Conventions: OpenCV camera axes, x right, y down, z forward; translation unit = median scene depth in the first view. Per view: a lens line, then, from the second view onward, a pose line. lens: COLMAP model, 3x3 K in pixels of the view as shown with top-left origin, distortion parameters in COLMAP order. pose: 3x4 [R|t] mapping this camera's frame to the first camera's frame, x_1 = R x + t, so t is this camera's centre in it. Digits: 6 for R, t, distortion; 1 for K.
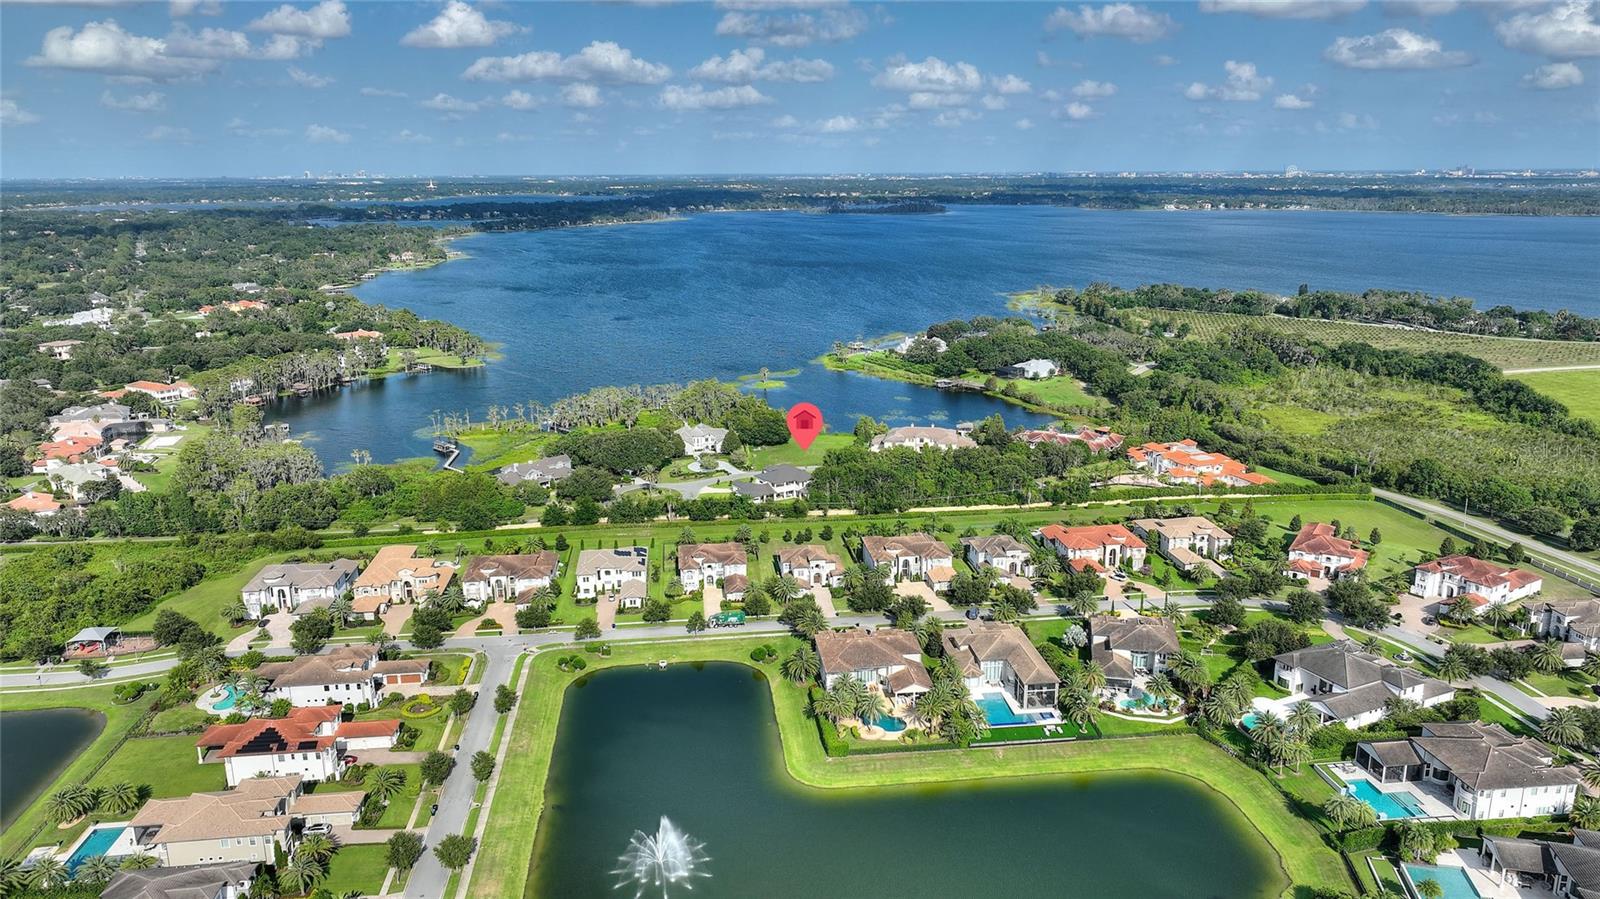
lens RADIAL K [[1121.9, 0, 793.0], [0, 1121.9, 457.1], [0, 0, 1]] dist [-0.002380, 0.005489]
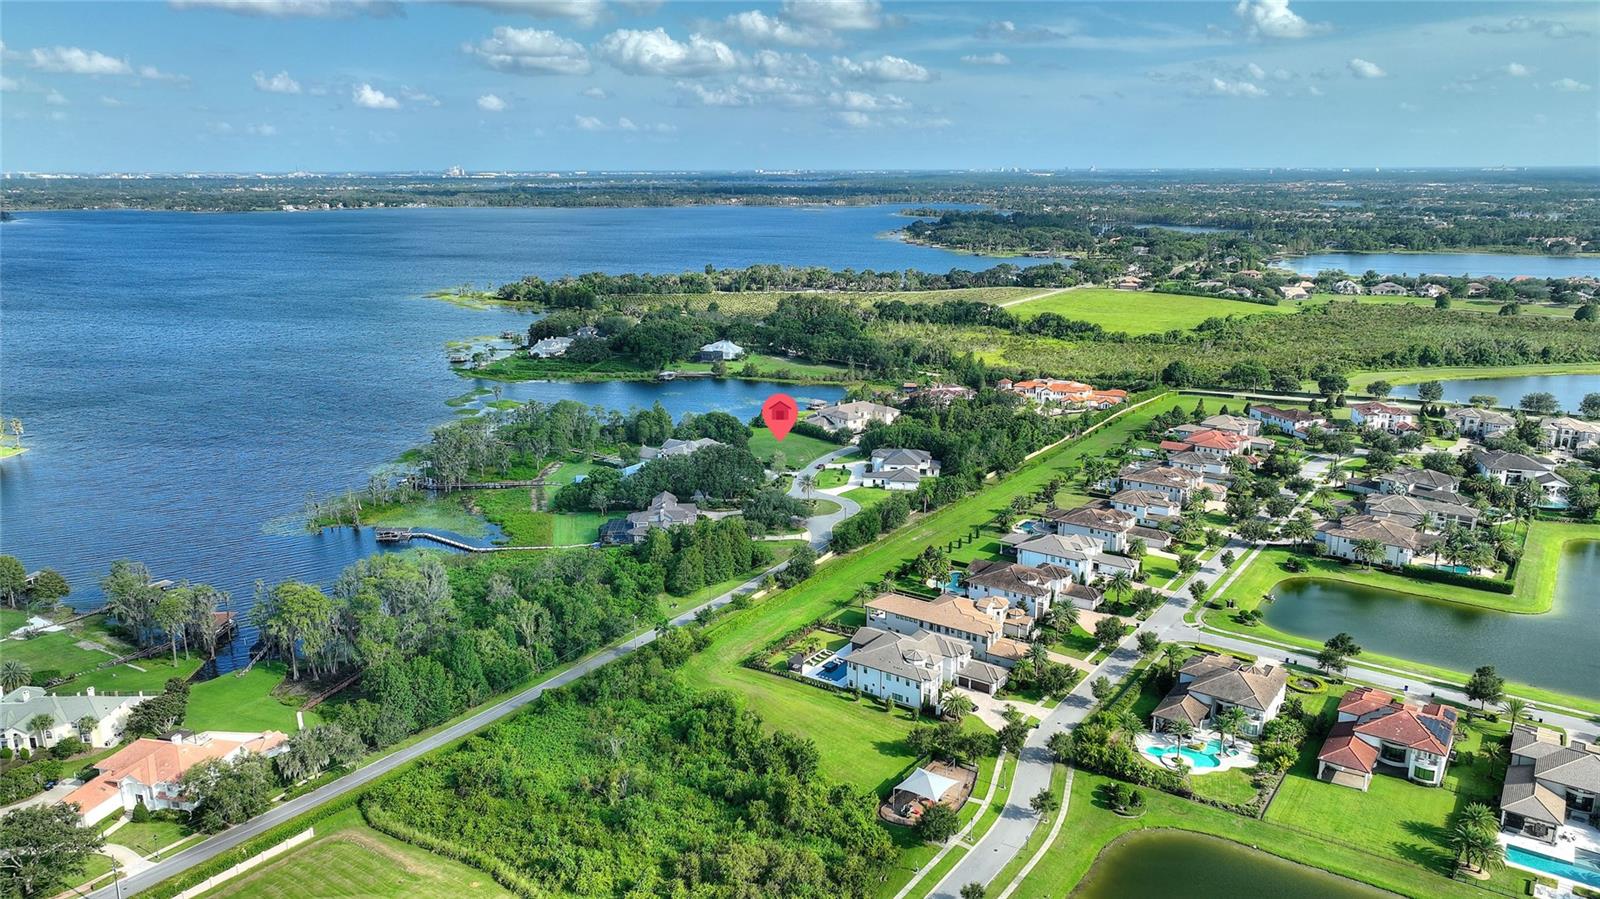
lens RADIAL K [[1121.9, 0, 797.2], [0, 1121.9, 437.5], [0, 0, 1]] dist [-0.002380, 0.005489]
pose [[0.670466, -0.176327, 0.720683, -0.382772], [0.188532, 0.979955, 0.064366, -0.041796], [-0.717587, 0.092717, 0.690270, 0.176120]]
